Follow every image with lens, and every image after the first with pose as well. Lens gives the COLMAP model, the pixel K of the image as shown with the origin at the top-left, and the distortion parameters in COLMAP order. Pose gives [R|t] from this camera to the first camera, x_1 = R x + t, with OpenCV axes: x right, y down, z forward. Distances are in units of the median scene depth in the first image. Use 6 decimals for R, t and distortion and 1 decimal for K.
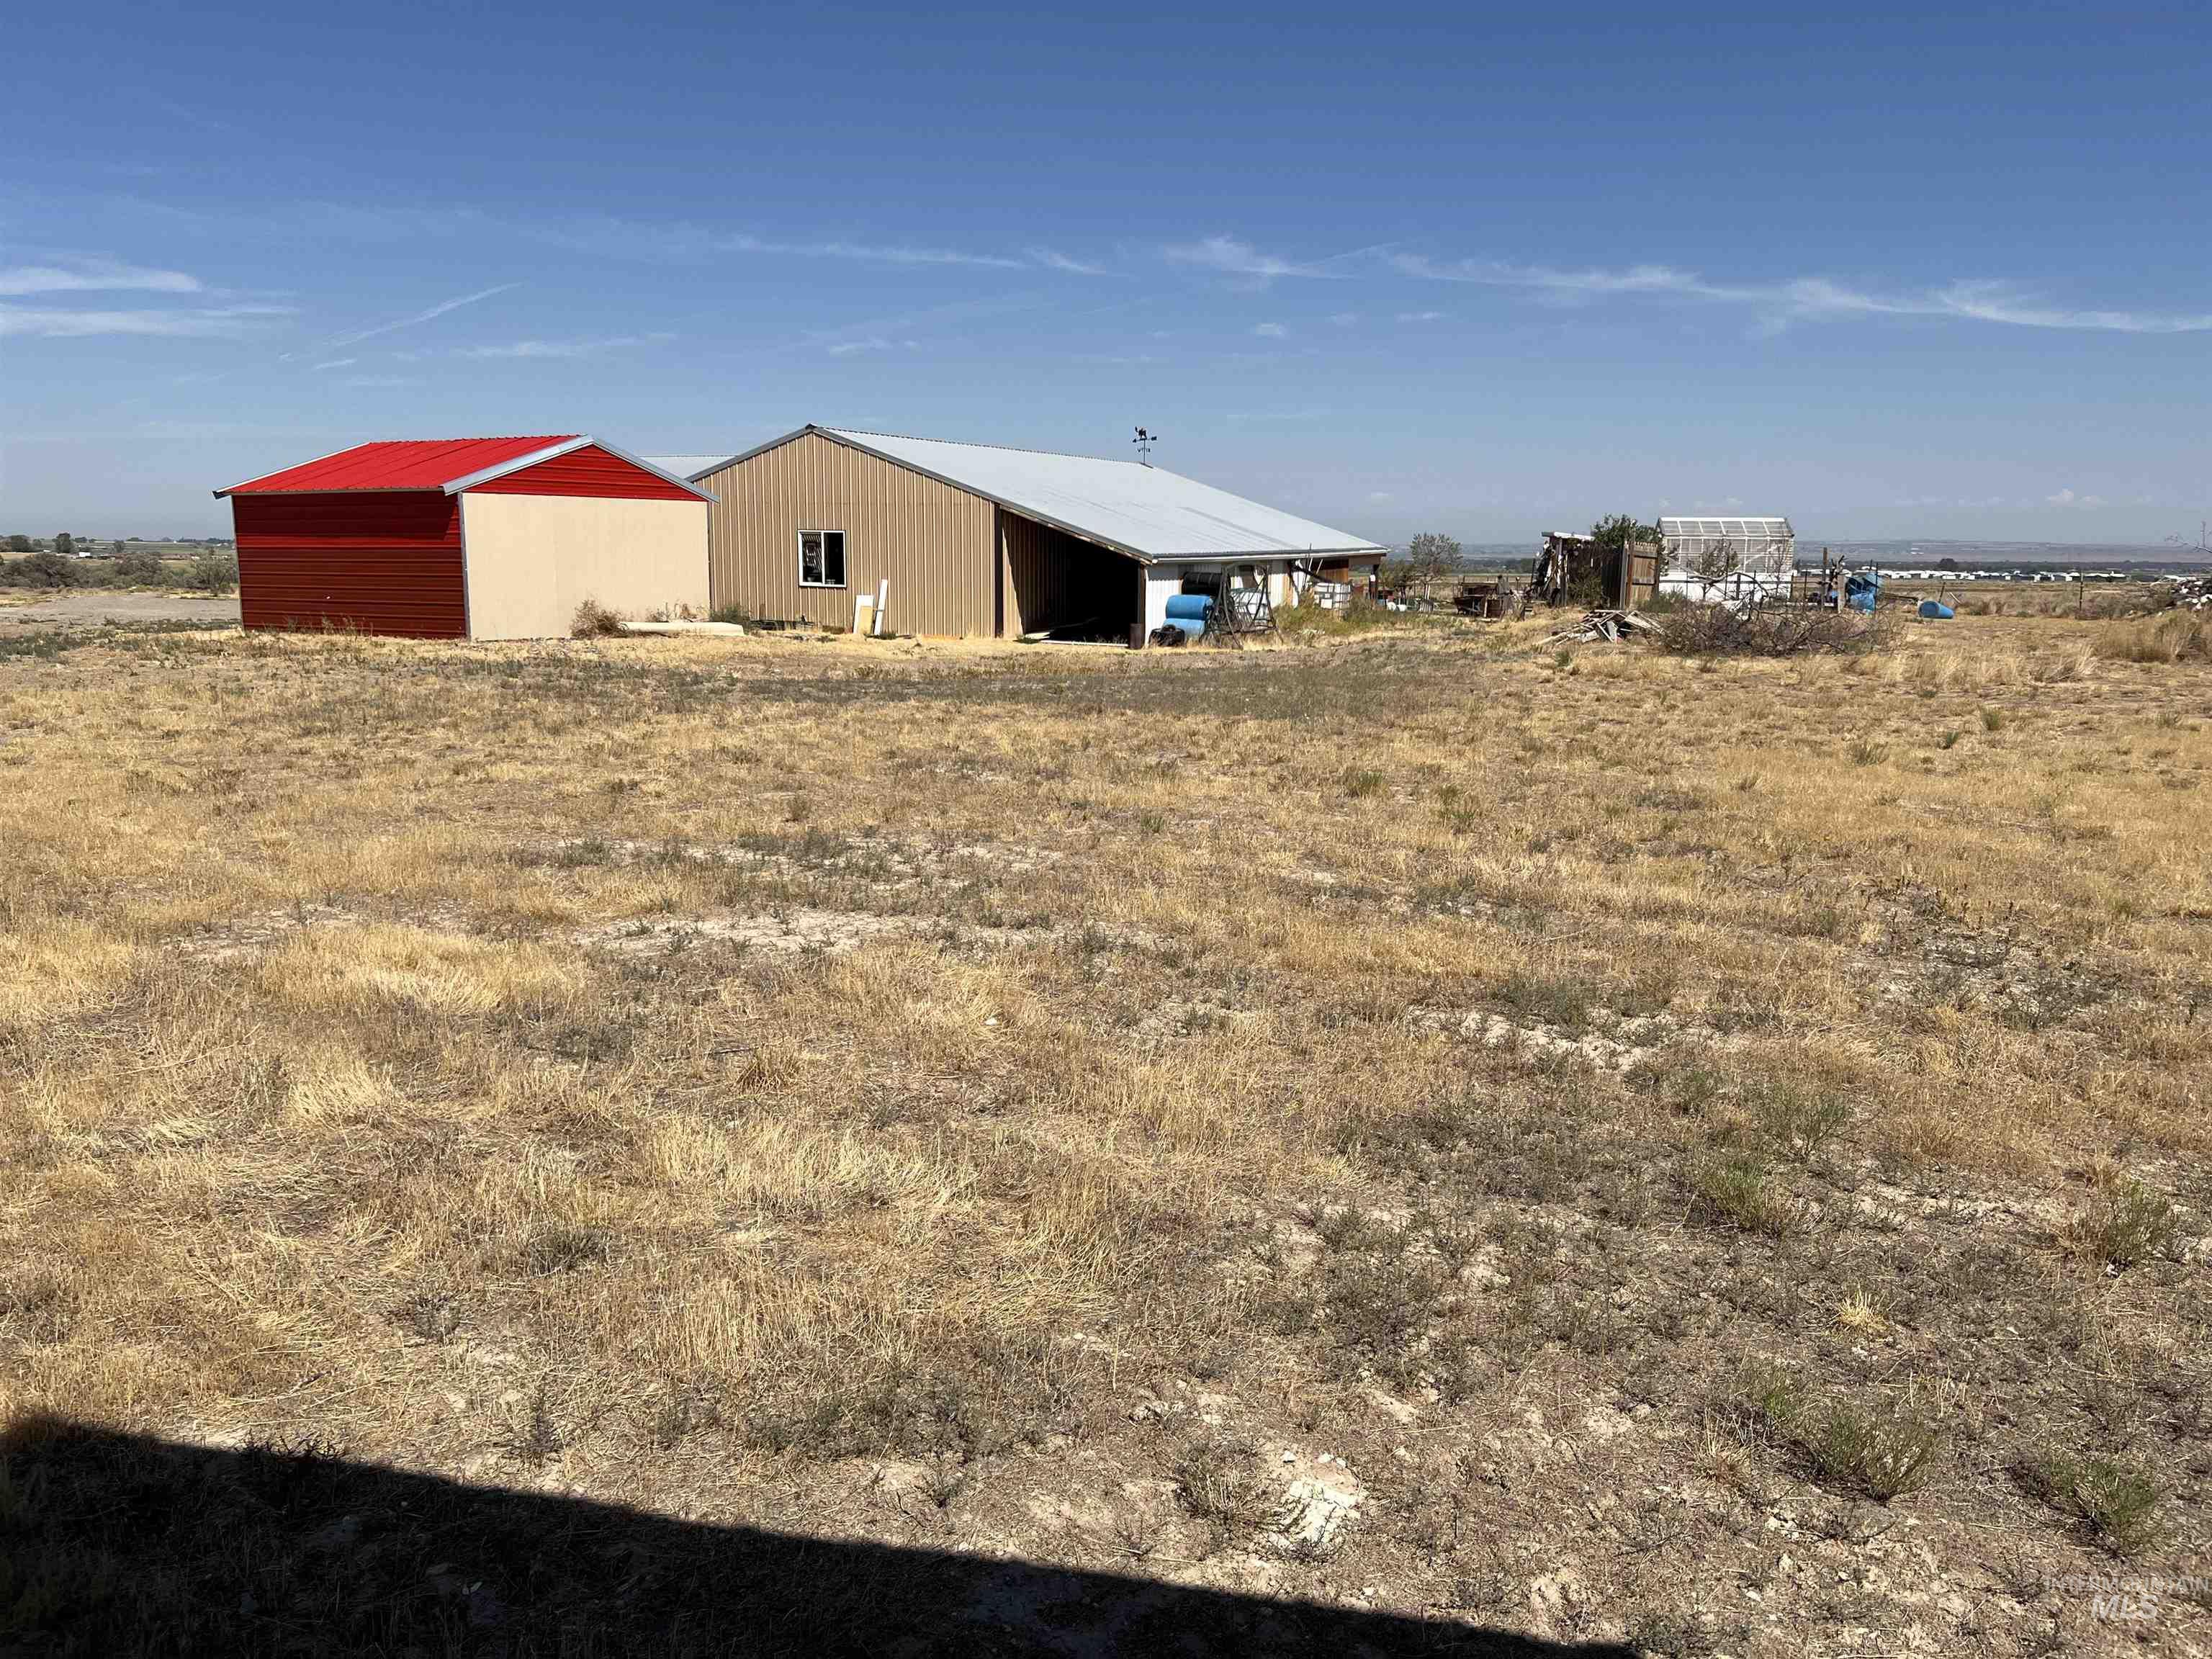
lens RADIAL K [[1650.4, 0, 1095.8], [0, 1650.4, 814.6], [0, 0, 1]] dist [0.041274, -0.043540]
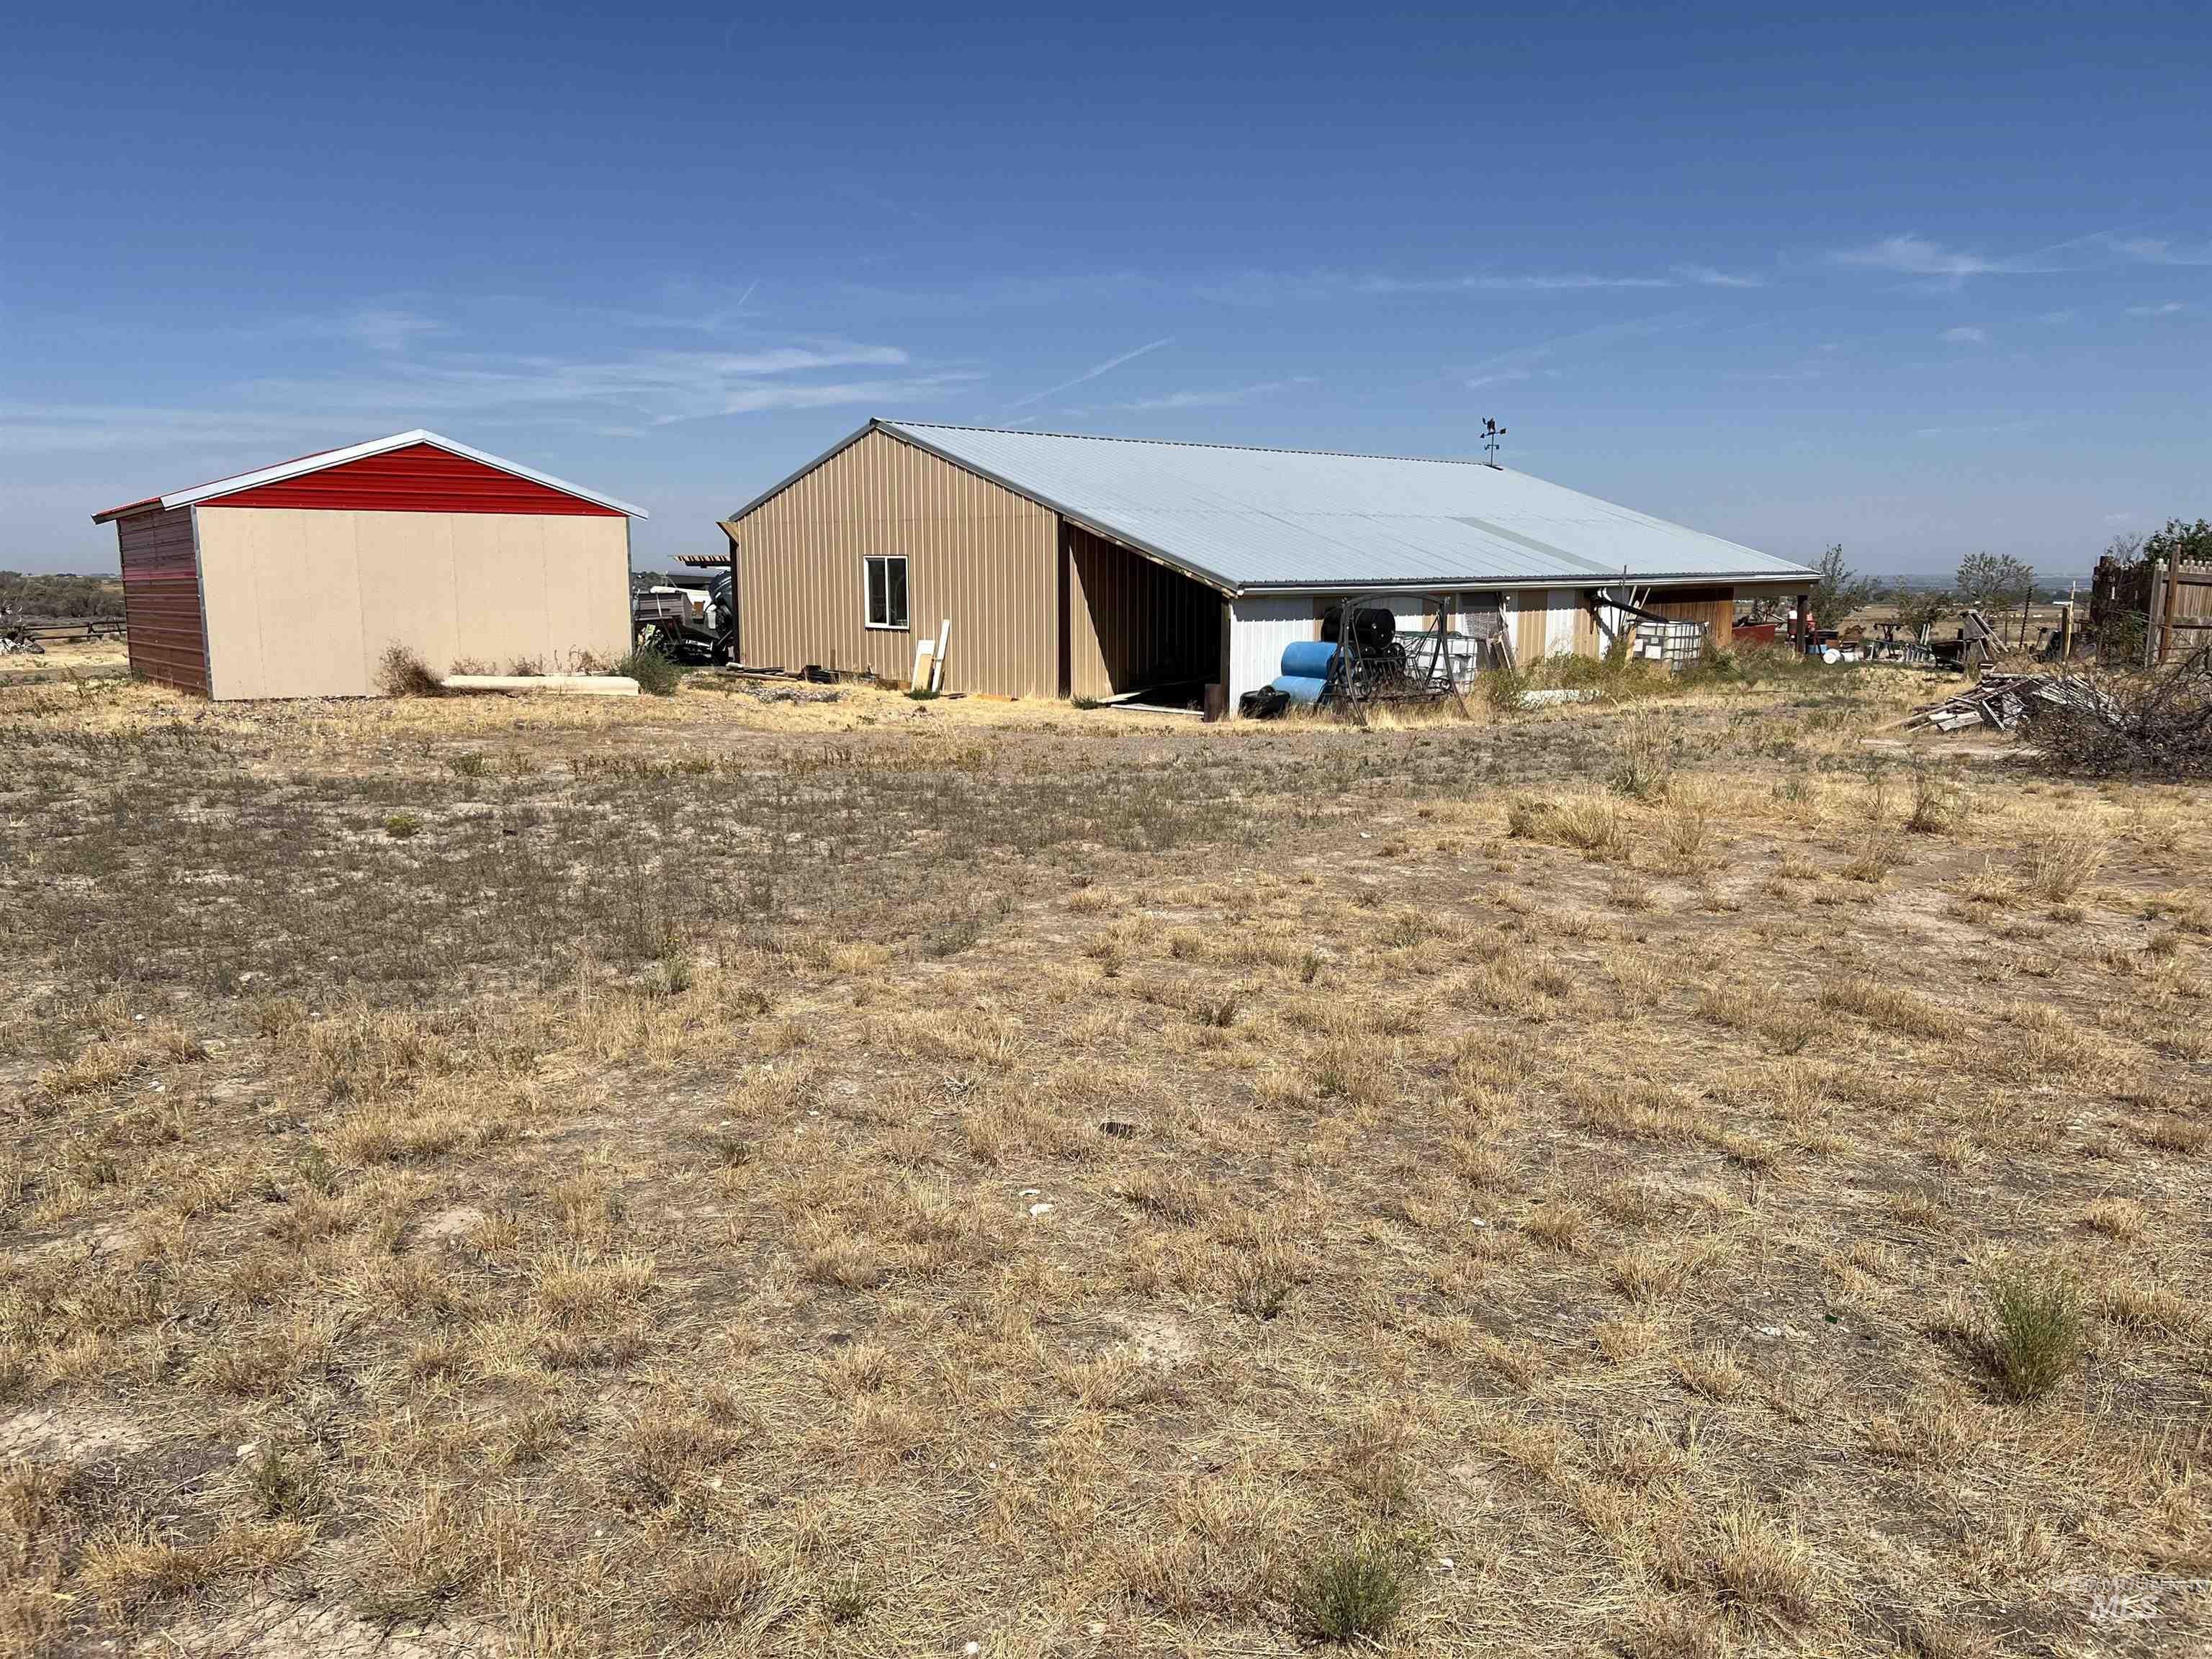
lens RADIAL K [[1650.4, 0, 1095.8], [0, 1650.4, 814.6], [0, 0, 1]] dist [0.041274, -0.043540]
pose [[0.933483, 0.042663, -0.356074, 0.214255], [-0.050056, 0.998679, -0.011569, -0.049365], [0.355110, 0.028623, 0.934386, 0.333765]]
